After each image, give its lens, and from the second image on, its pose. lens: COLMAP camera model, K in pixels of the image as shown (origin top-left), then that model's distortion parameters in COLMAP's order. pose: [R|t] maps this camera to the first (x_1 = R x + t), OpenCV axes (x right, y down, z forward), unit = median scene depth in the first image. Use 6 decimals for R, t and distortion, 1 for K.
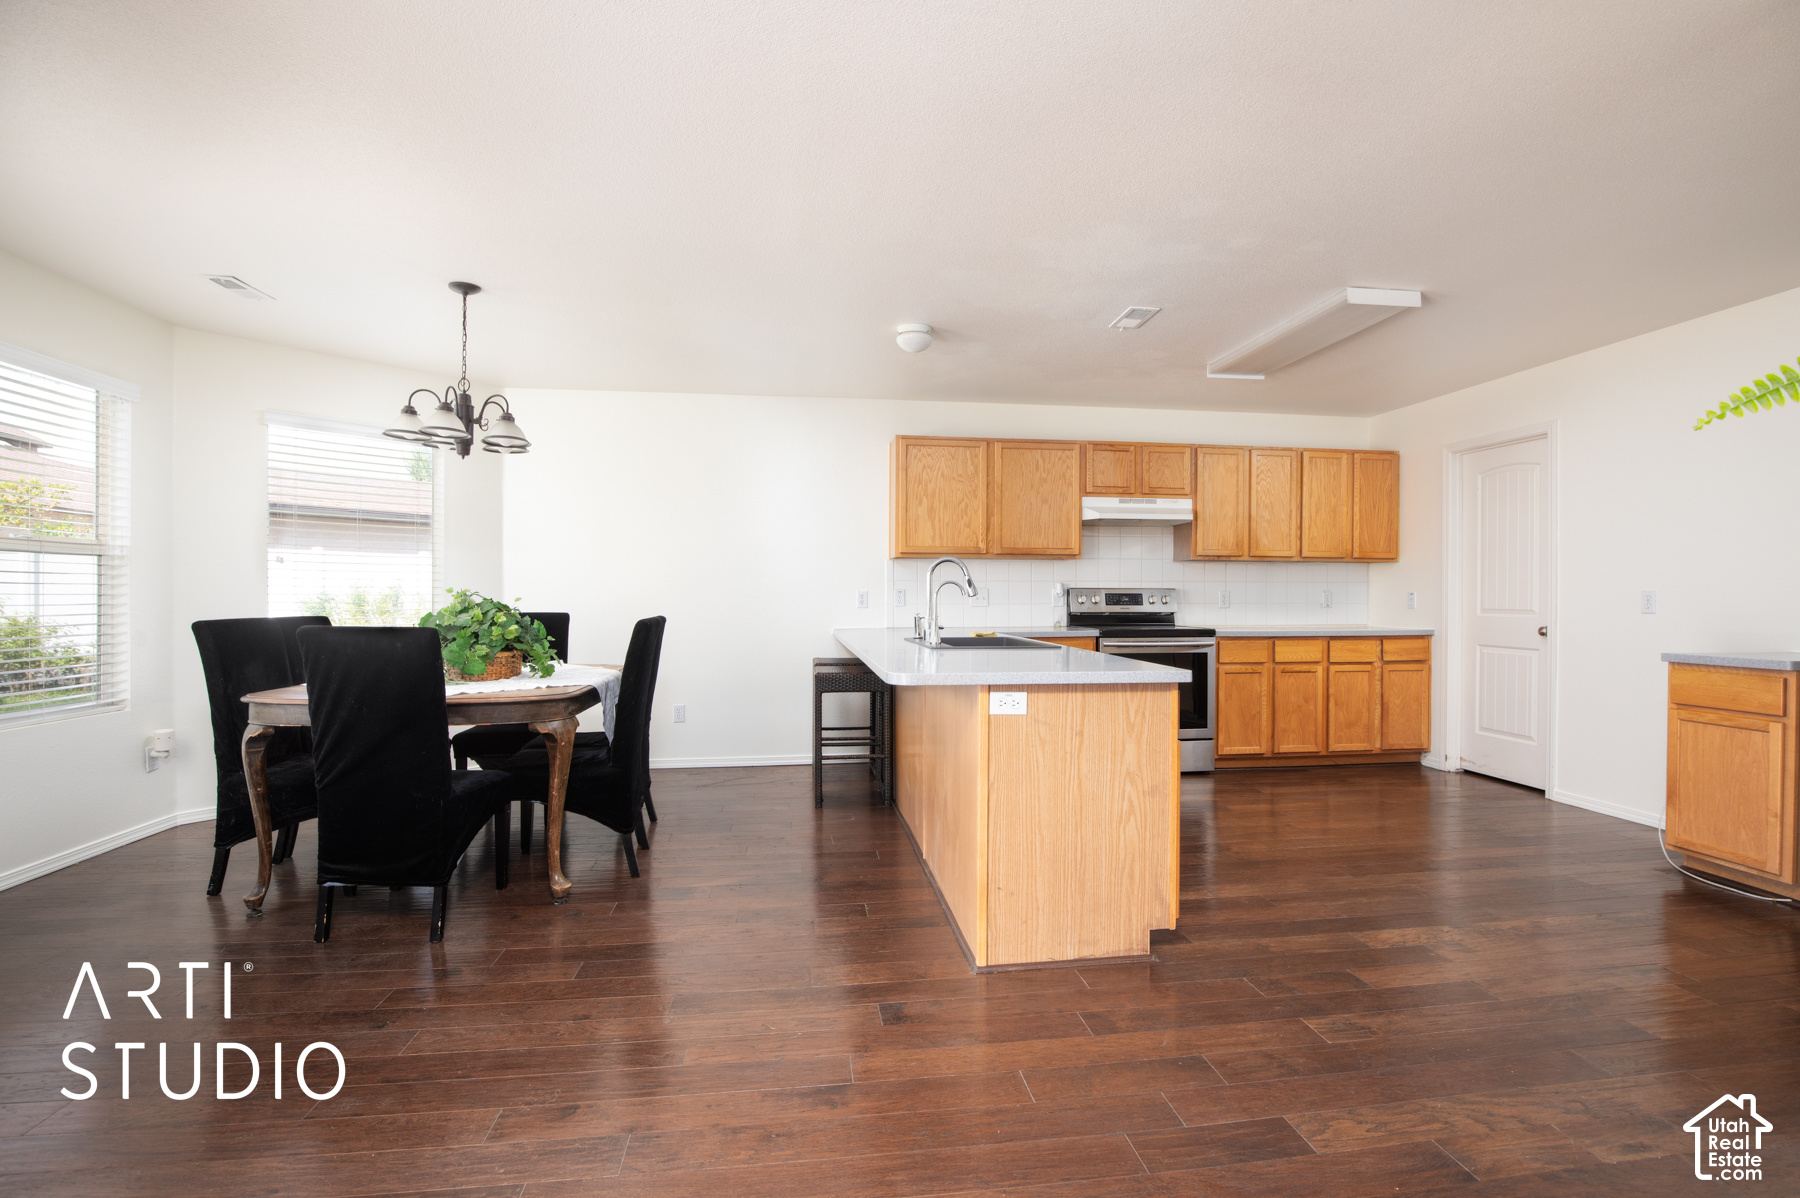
lens RADIAL K [[829.4, 0, 900.0], [0, 829.4, 599.0], [0, 0, 1]] dist [-0.026895, -0.000070]
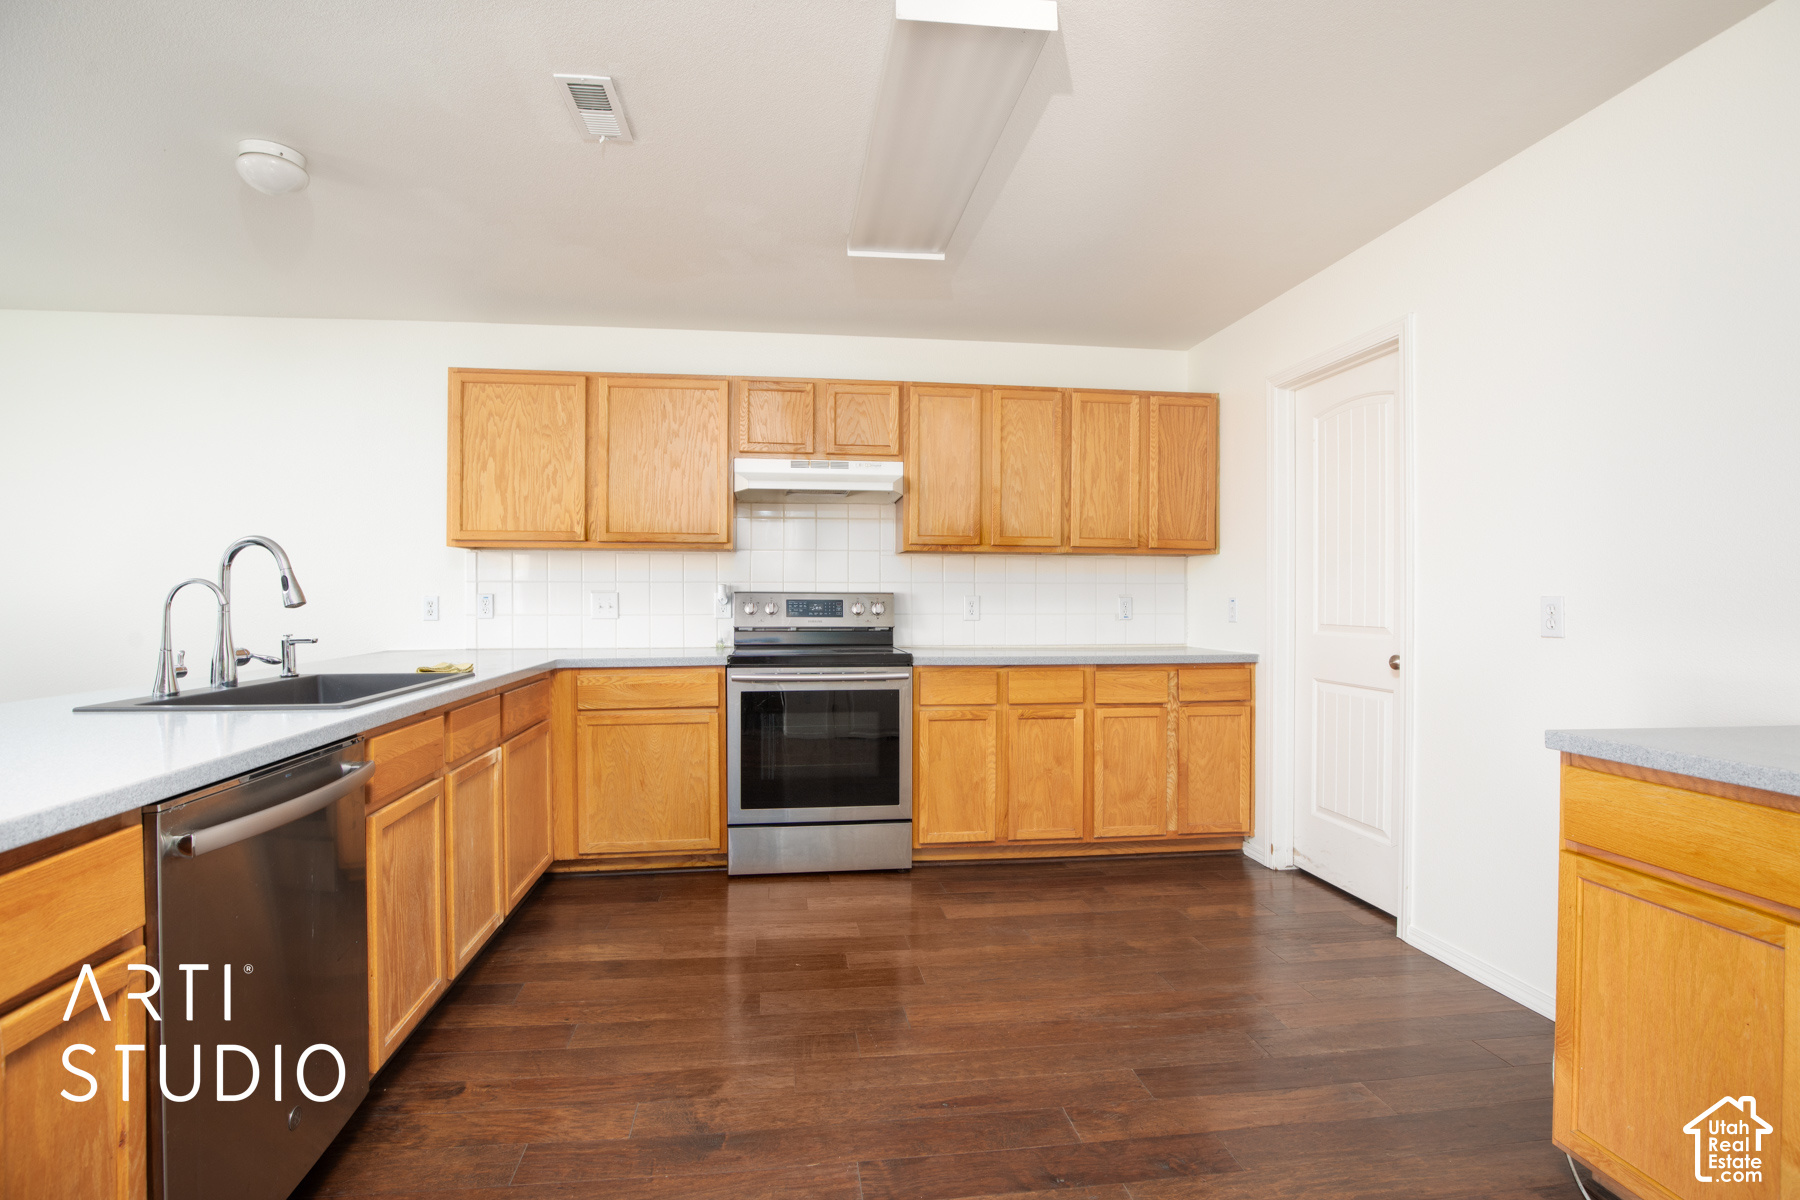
lens RADIAL K [[826.6, 0, 868.0], [0, 826.6, 595.0], [0, 0, 1]] dist [-0.027689, 0.000011]
pose [[0.999867, 0.000551, -0.016269, 0.345626], [-0.000728, 0.999940, -0.010904, -0.003433], [0.016262, 0.010915, 0.999808, 0.325920]]
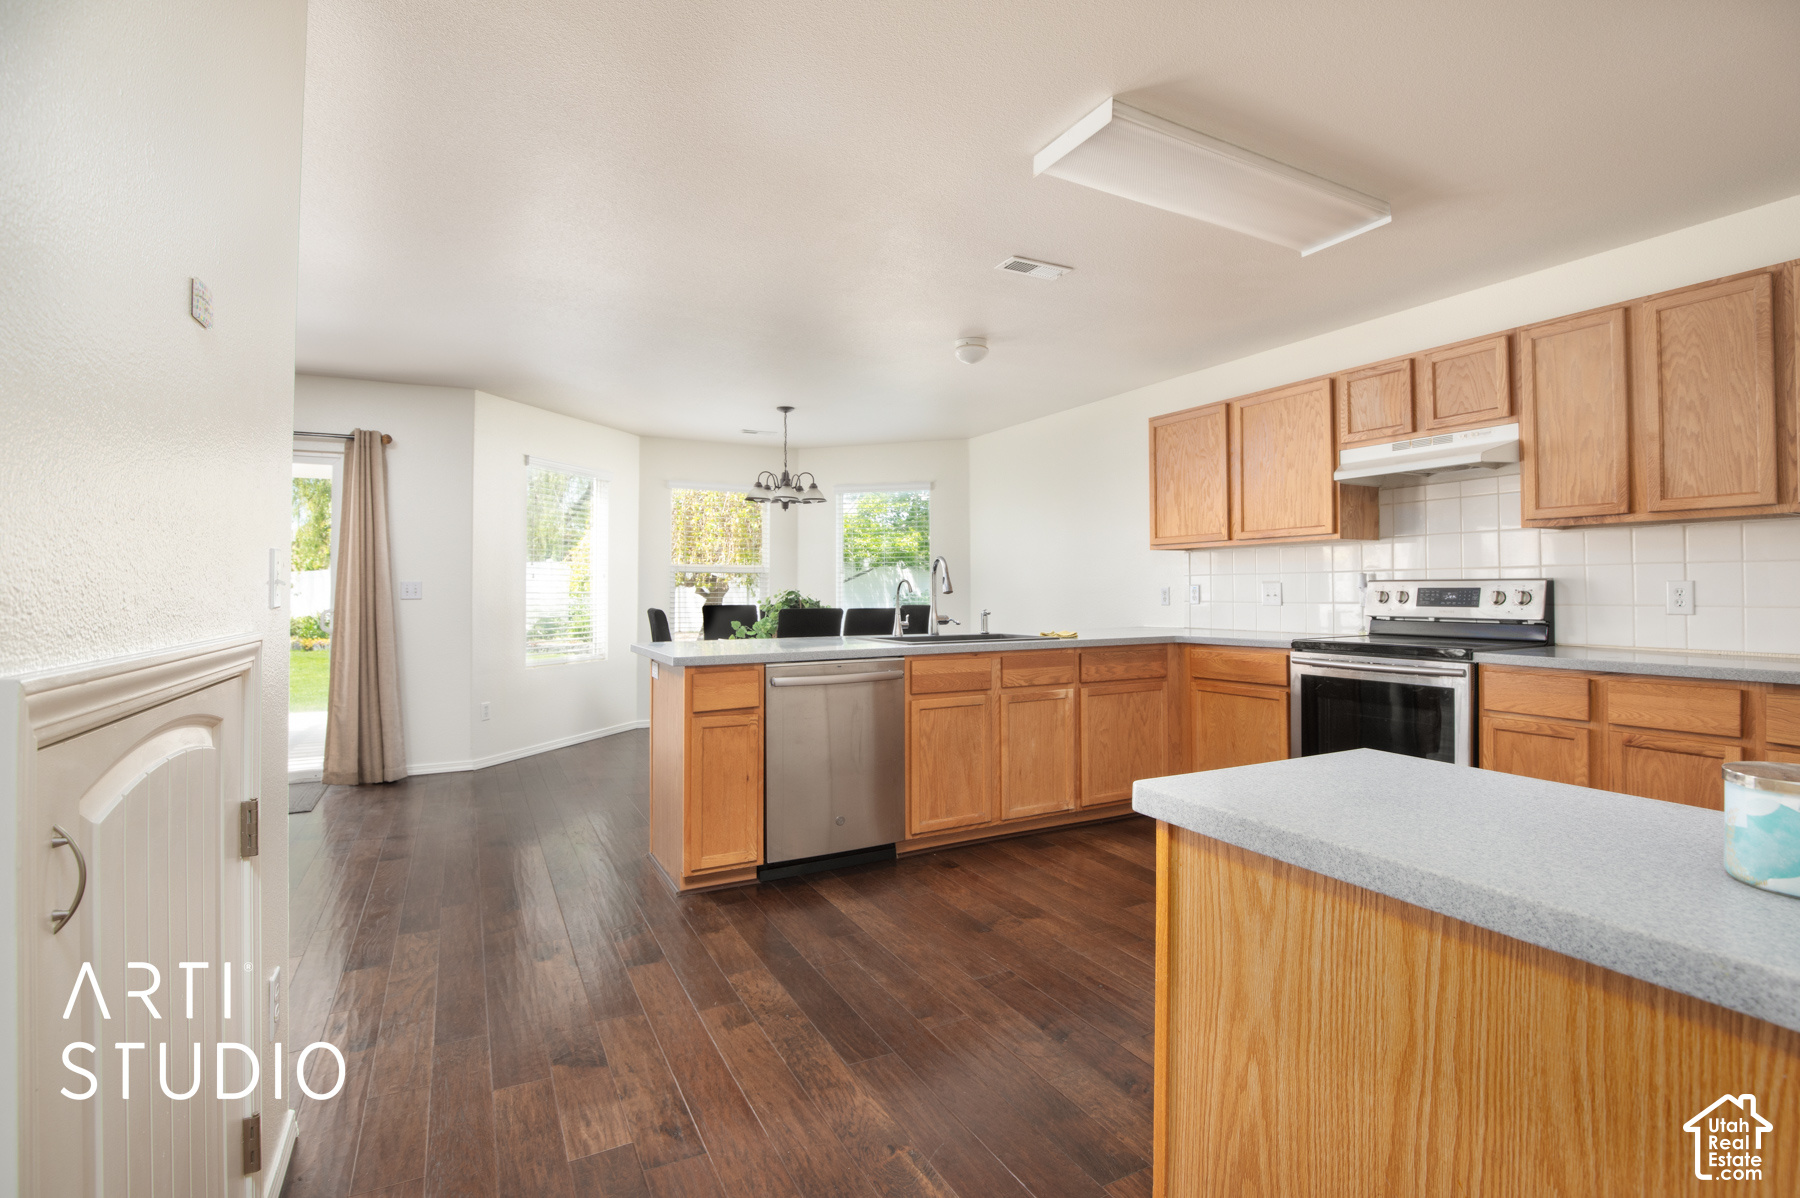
lens RADIAL K [[836.0, 0, 929.5], [0, 836.0, 570.7], [0, 0, 1]] dist [-0.030249, -0.000158]
pose [[0.369931, -0.025169, -0.928718, 0.751885], [-0.002571, 0.999601, -0.028114, -0.001143], [0.929056, 0.012788, 0.369719, 0.421427]]
